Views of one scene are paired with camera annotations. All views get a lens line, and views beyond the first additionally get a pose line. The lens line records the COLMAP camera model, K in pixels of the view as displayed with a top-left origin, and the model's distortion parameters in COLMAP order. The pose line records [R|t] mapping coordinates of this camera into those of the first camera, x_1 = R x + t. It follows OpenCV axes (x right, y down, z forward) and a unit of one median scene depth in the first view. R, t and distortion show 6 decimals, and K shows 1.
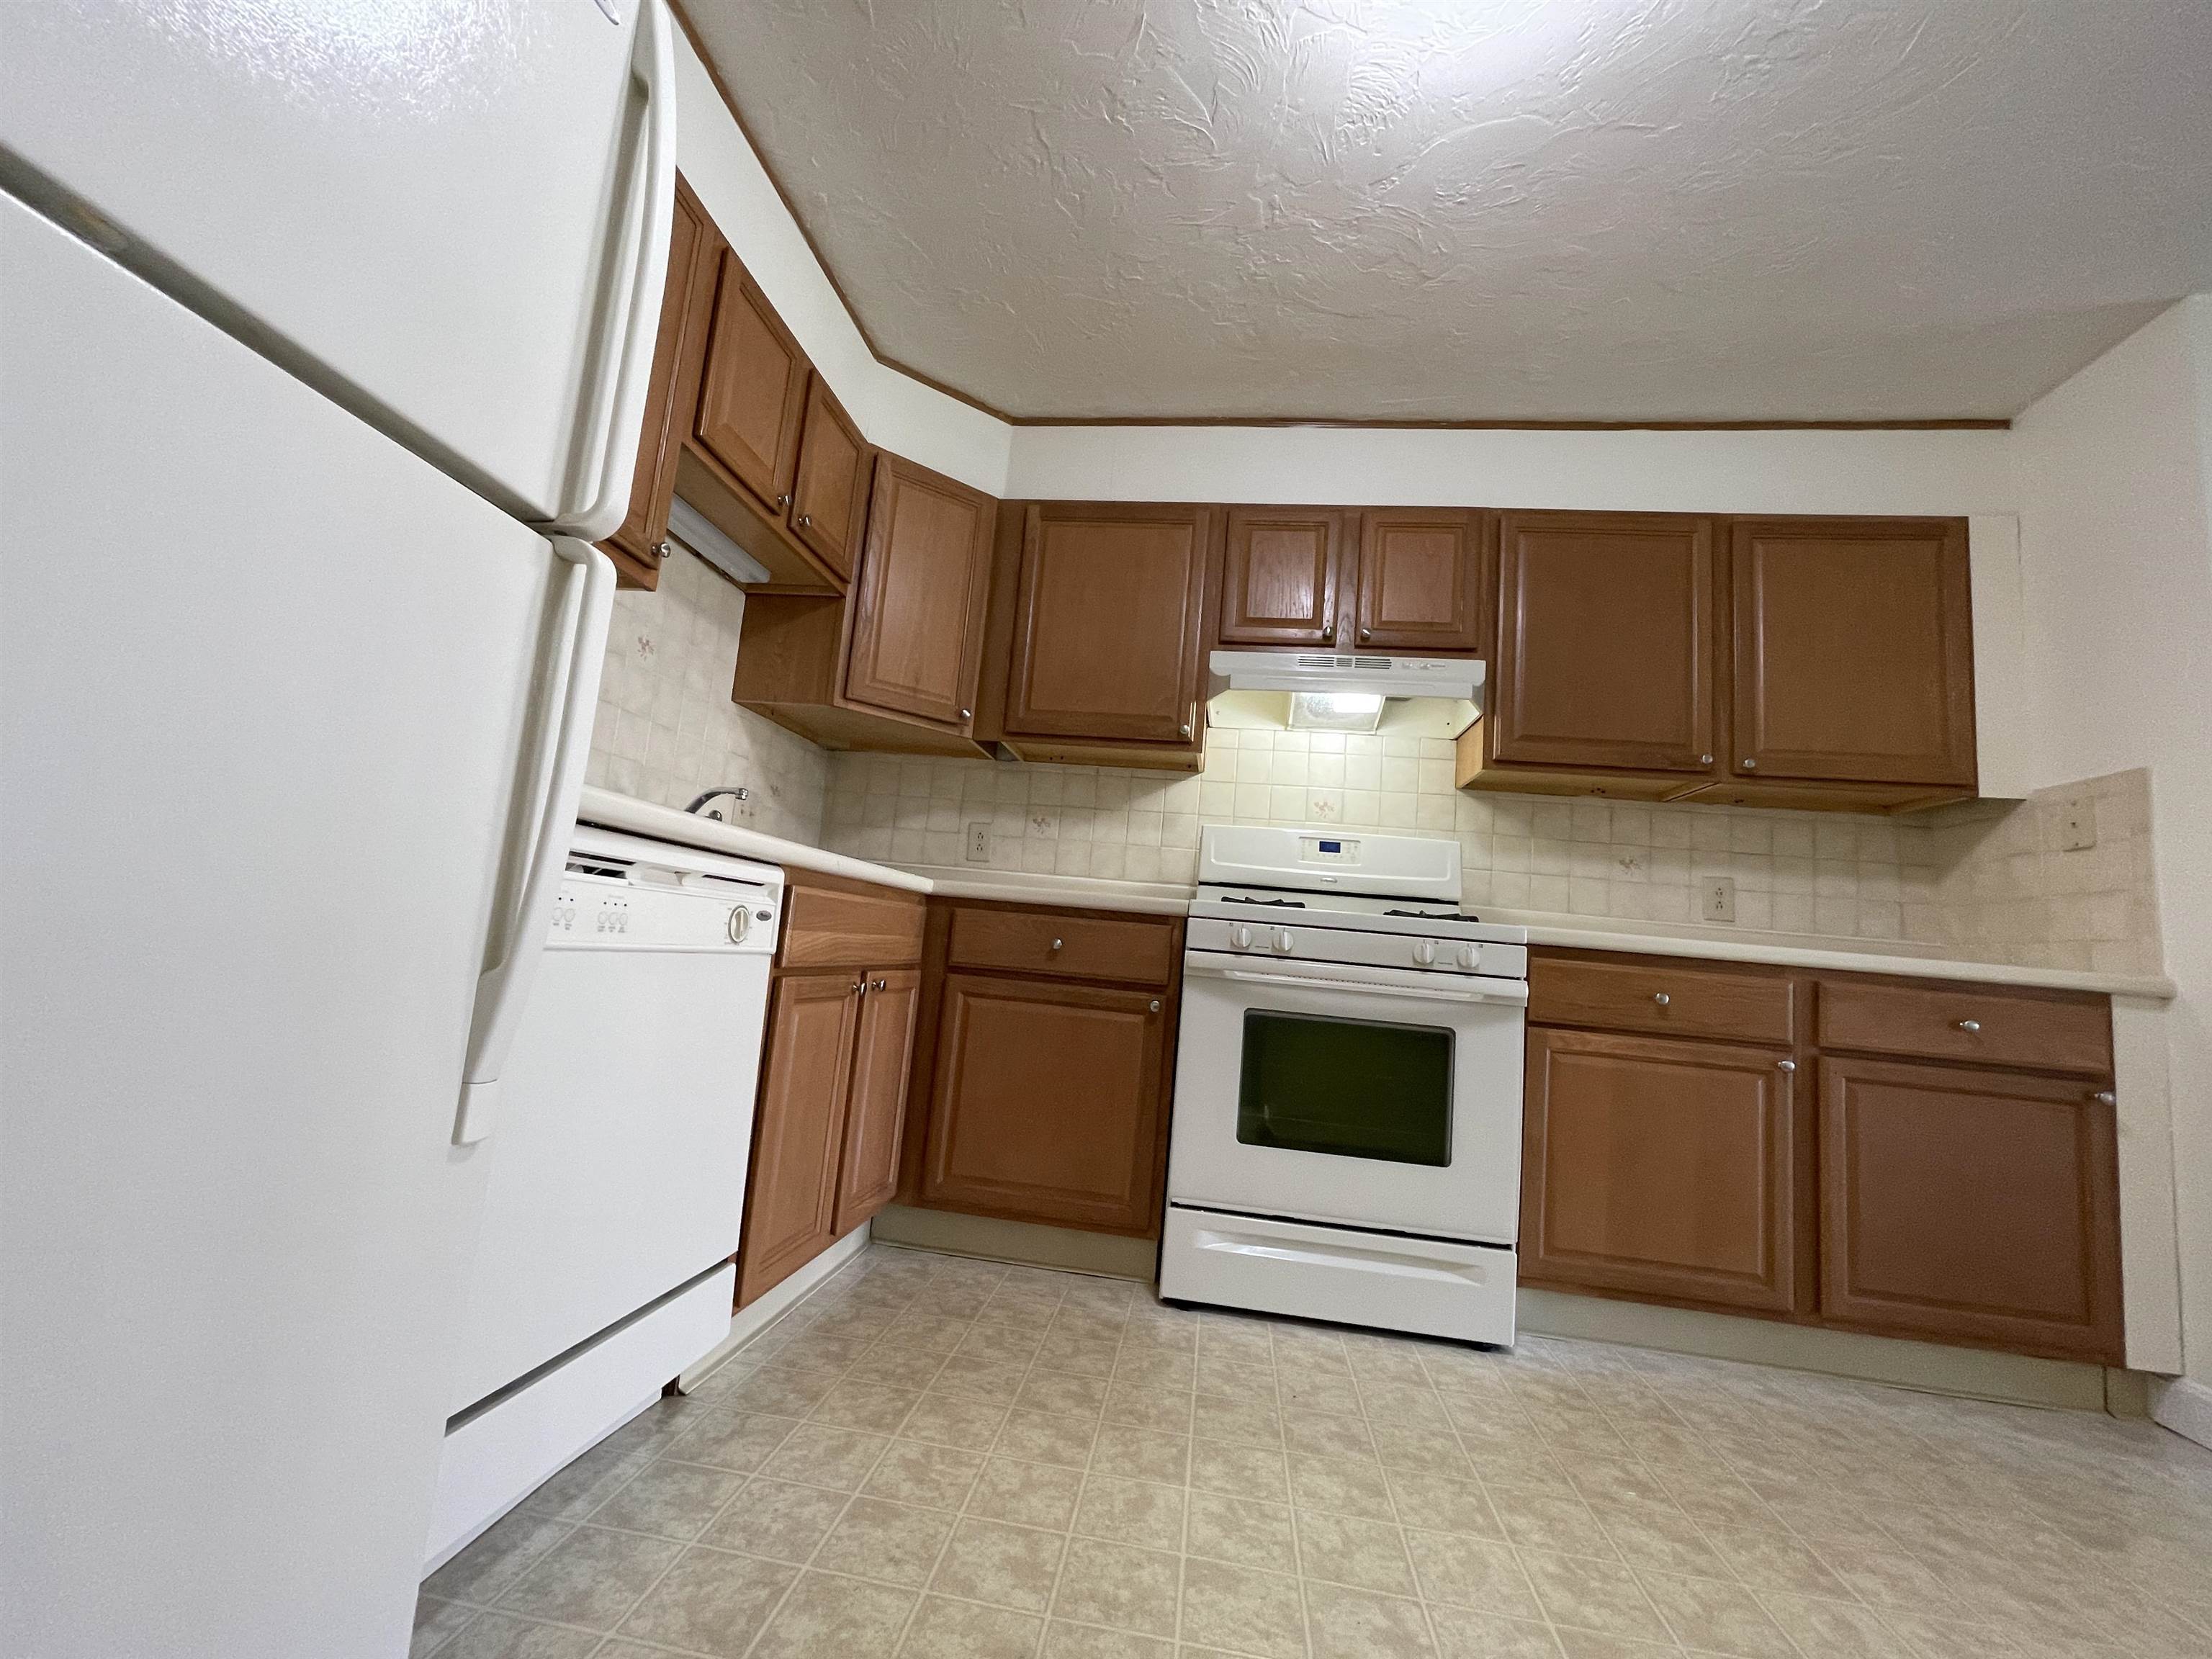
lens RADIAL K [[897.8, 0, 1111.7], [0, 897.8, 828.7], [0, 0, 1]] dist [0.002046, -0.001743]
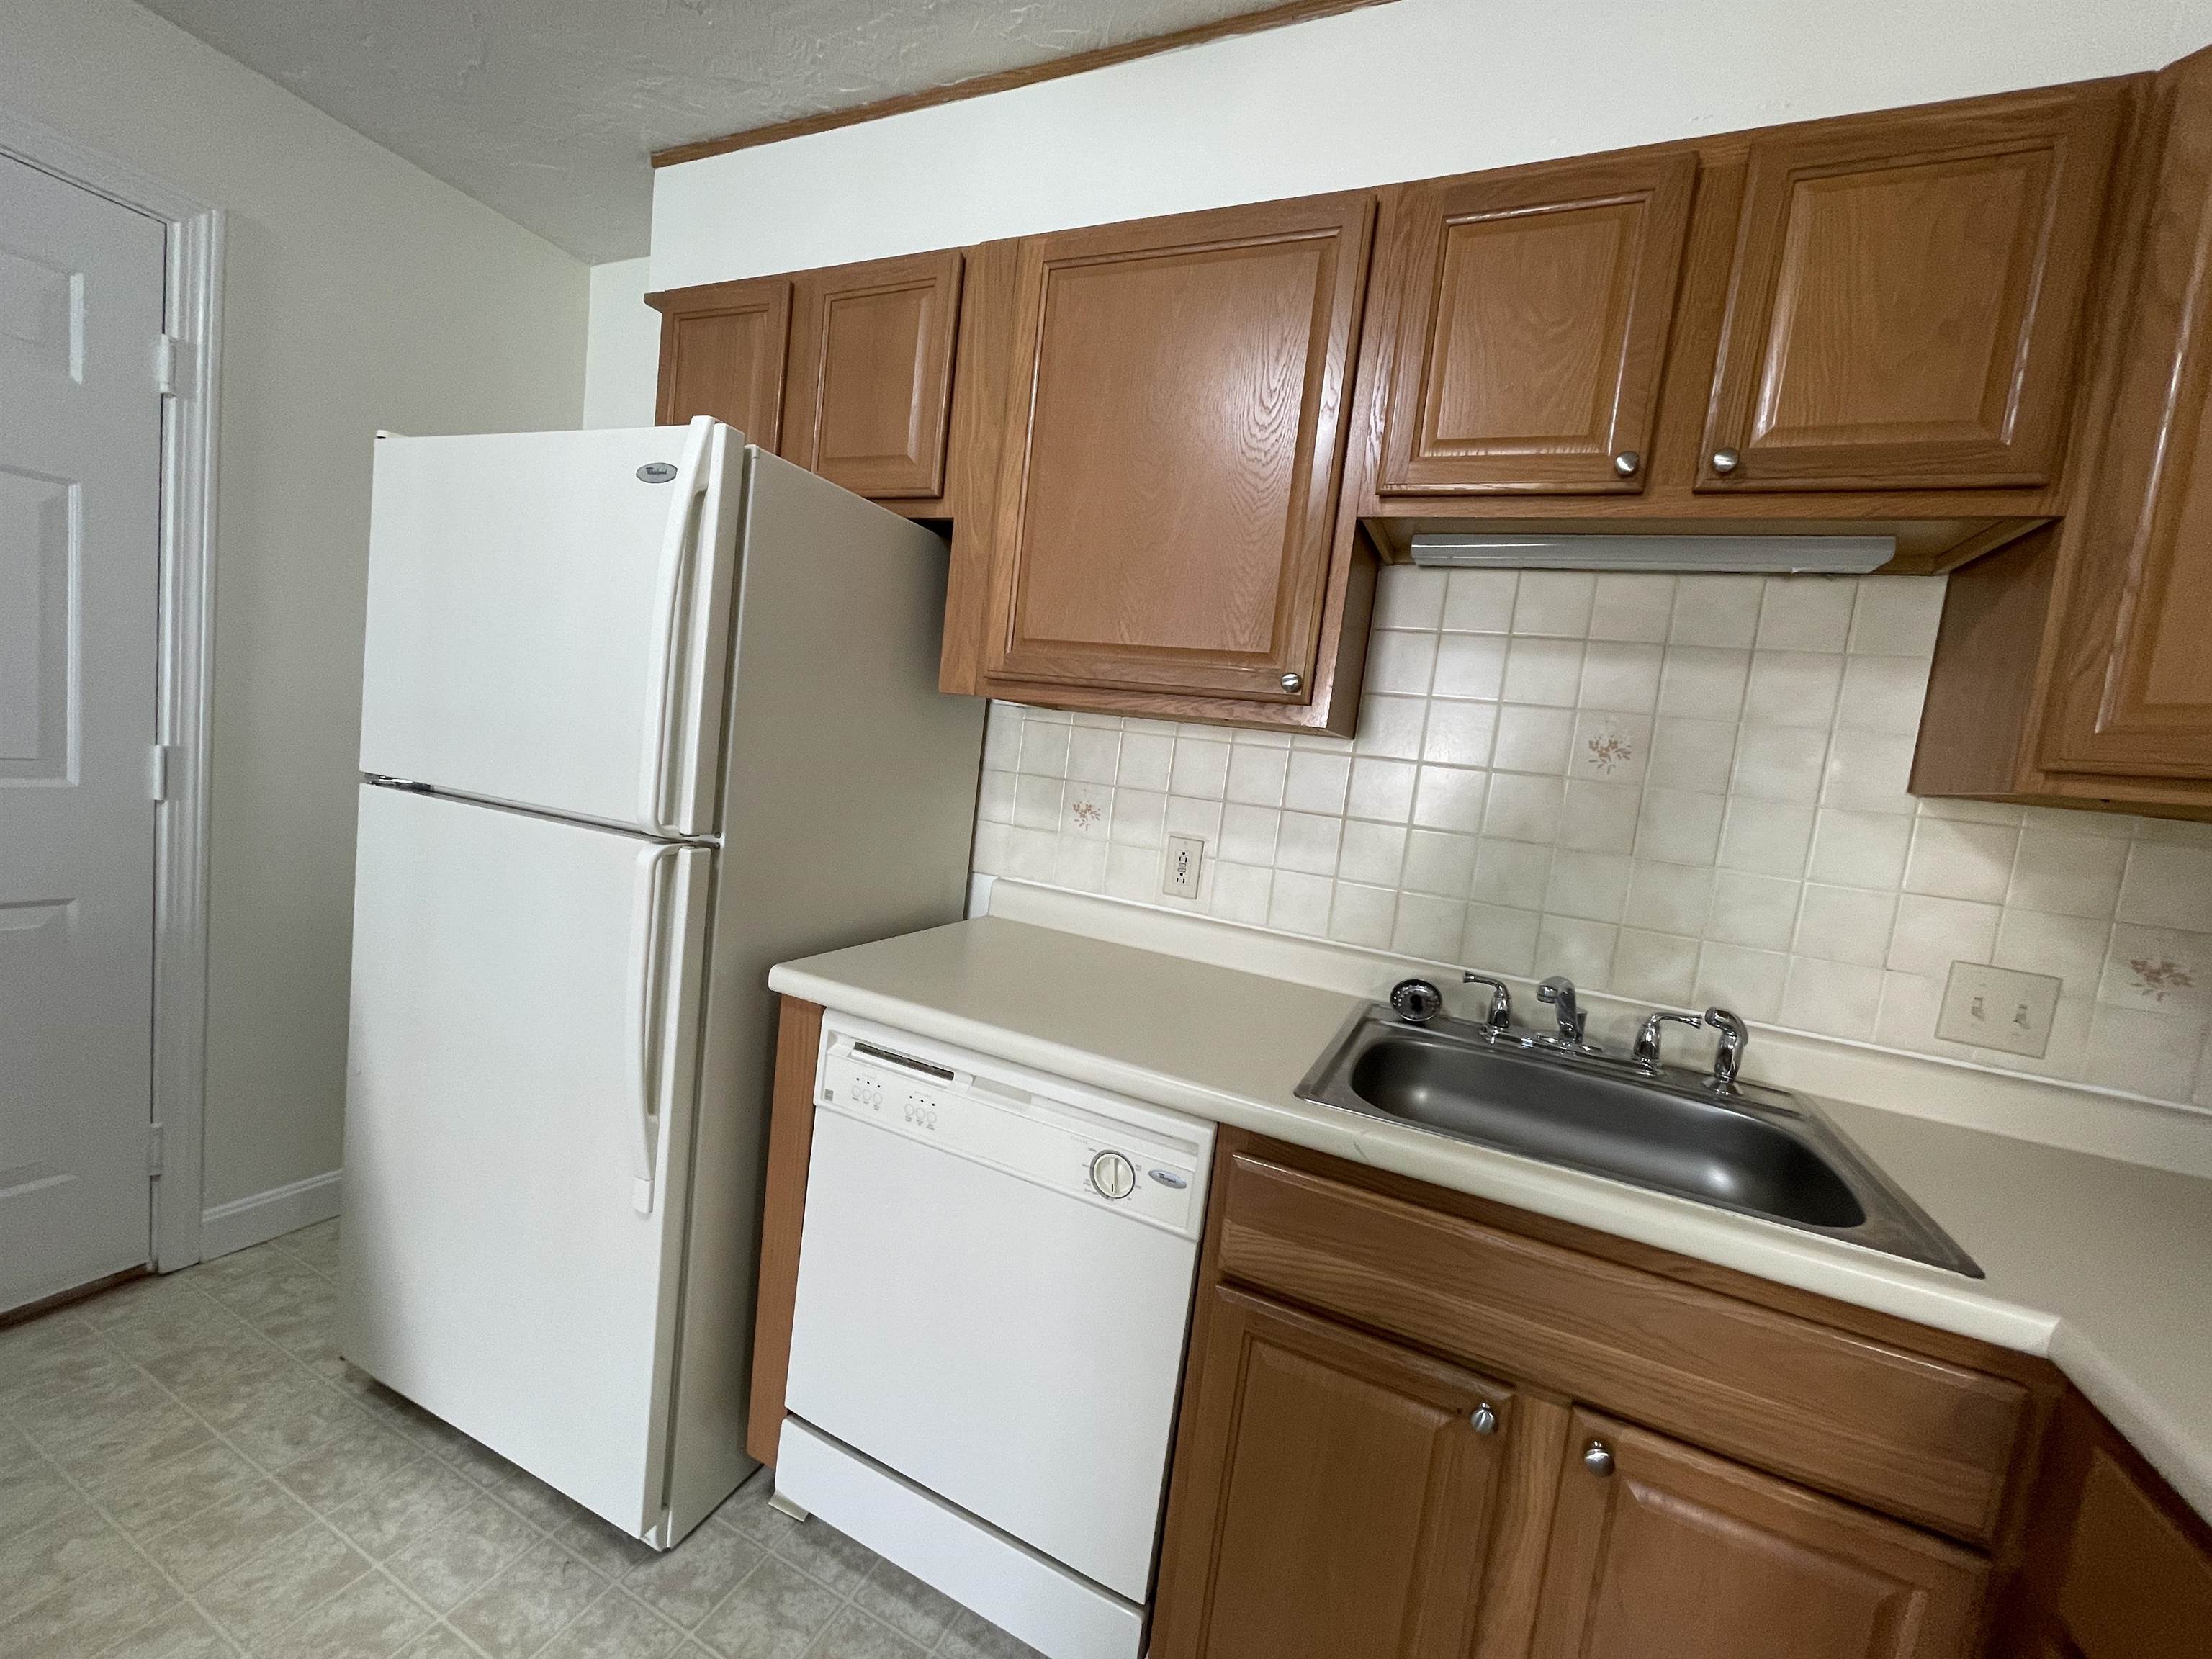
lens RADIAL K [[897.8, 0, 1104.5], [0, 897.8, 827.6], [0, 0, 1]] dist [0.002046, -0.001743]
pose [[-0.290268, -0.033817, -0.956348, 0.303670], [-0.012907, 0.999423, -0.031423, -0.149371], [0.956858, 0.003223, -0.290537, 1.042753]]
